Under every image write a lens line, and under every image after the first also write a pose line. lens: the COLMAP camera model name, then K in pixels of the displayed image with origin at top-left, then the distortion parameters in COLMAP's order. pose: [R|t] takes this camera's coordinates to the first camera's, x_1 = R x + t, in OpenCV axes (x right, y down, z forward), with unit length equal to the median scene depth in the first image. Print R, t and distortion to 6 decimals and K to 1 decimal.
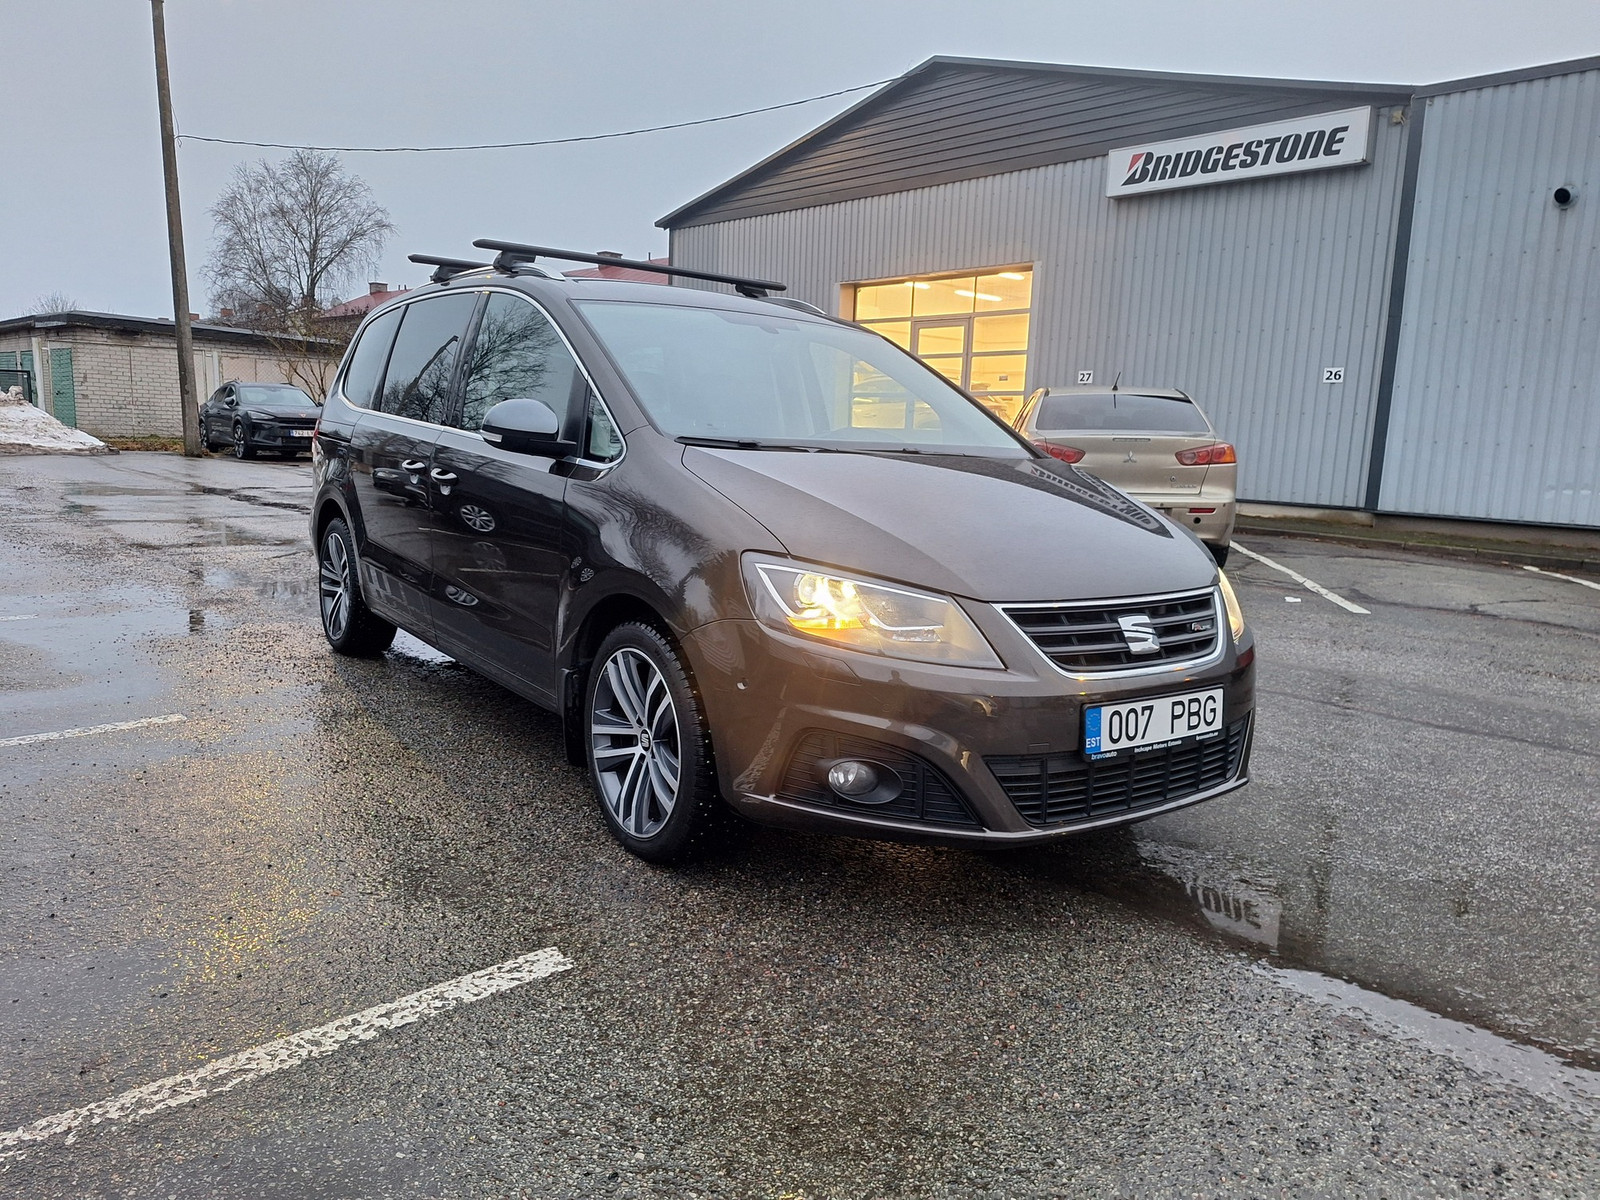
lens RADIAL K [[1080.2, 0, 793.8], [0, 1080.2, 607.3], [0, 0, 1]] dist [0.003294, -0.019228]
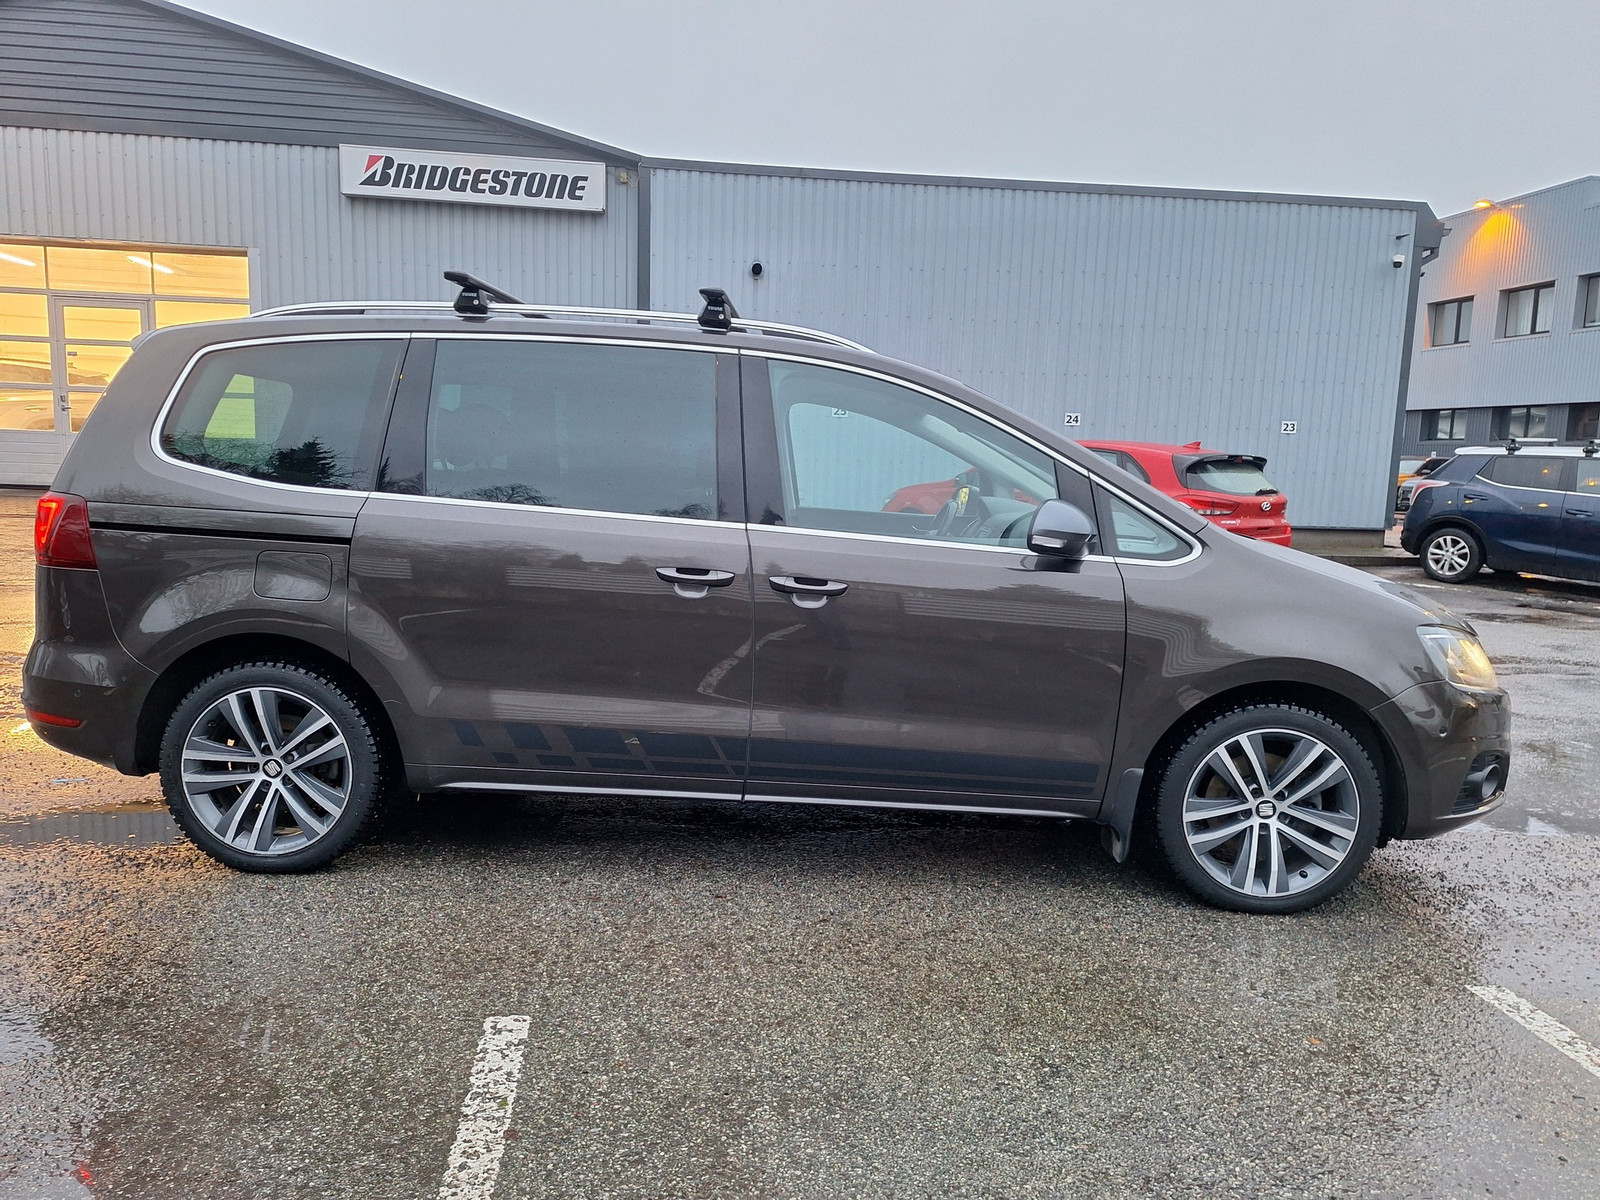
lens RADIAL K [[1084.9, 0, 762.4], [0, 1084.9, 599.7], [0, 0, 1]] dist [0.005170, 0.002603]
pose [[0.611592, -0.113698, 0.782961, -0.298486], [0.109450, 0.992264, 0.058597, -0.048680], [-0.783566, 0.049857, 0.619305, 0.159952]]
